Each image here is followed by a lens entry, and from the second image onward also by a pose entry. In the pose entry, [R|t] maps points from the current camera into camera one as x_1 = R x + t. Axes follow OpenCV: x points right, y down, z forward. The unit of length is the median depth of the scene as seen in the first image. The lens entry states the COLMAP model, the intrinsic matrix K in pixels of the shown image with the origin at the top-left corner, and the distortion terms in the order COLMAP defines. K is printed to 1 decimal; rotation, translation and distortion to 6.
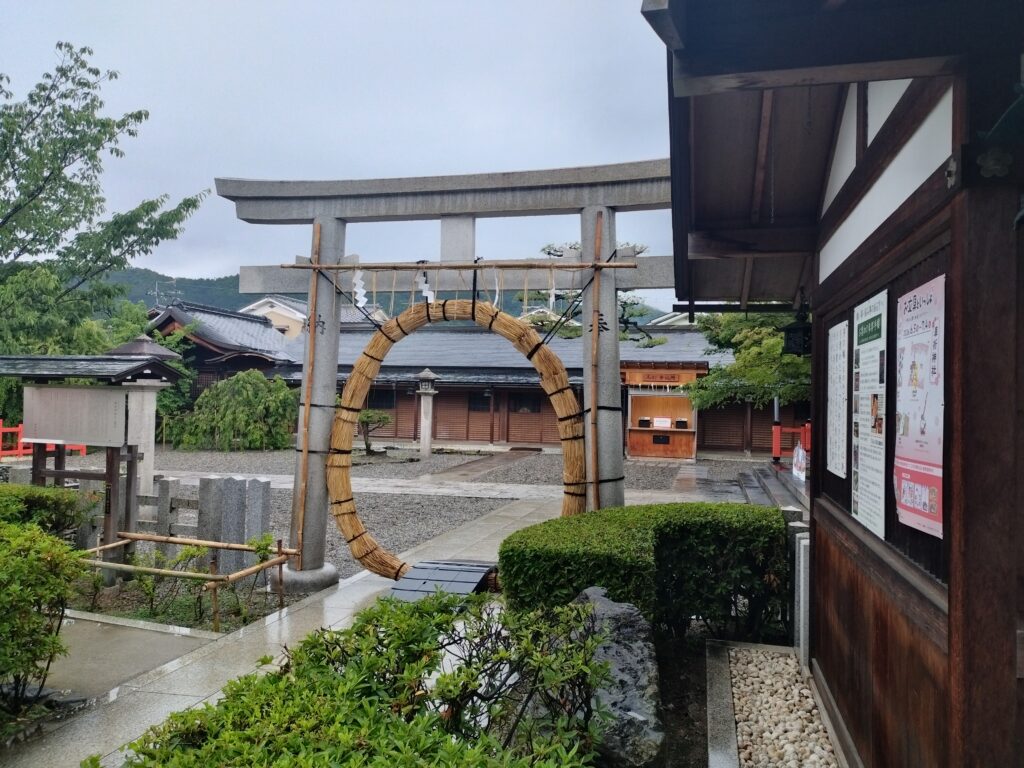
lens RADIAL K [[753.2, 0, 512.0], [0, 753.2, 384.0], [0, 0, 1]] dist [0.055708, -0.054392]
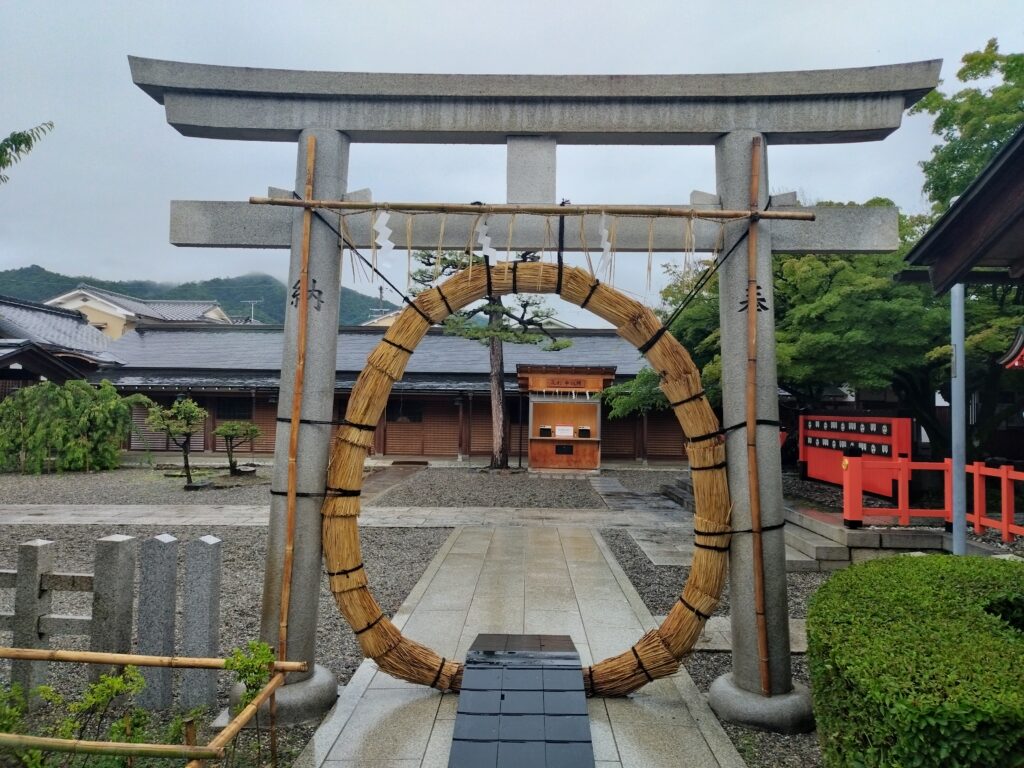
lens RADIAL K [[753.2, 0, 512.0], [0, 753.2, 384.0], [0, 0, 1]] dist [0.055708, -0.054392]
pose [[0.974954, 0.001142, 0.222402, -0.224878], [0.000888, 0.999959, -0.009026, 0.002479], [-0.222403, 0.008997, 0.974913, 0.327849]]
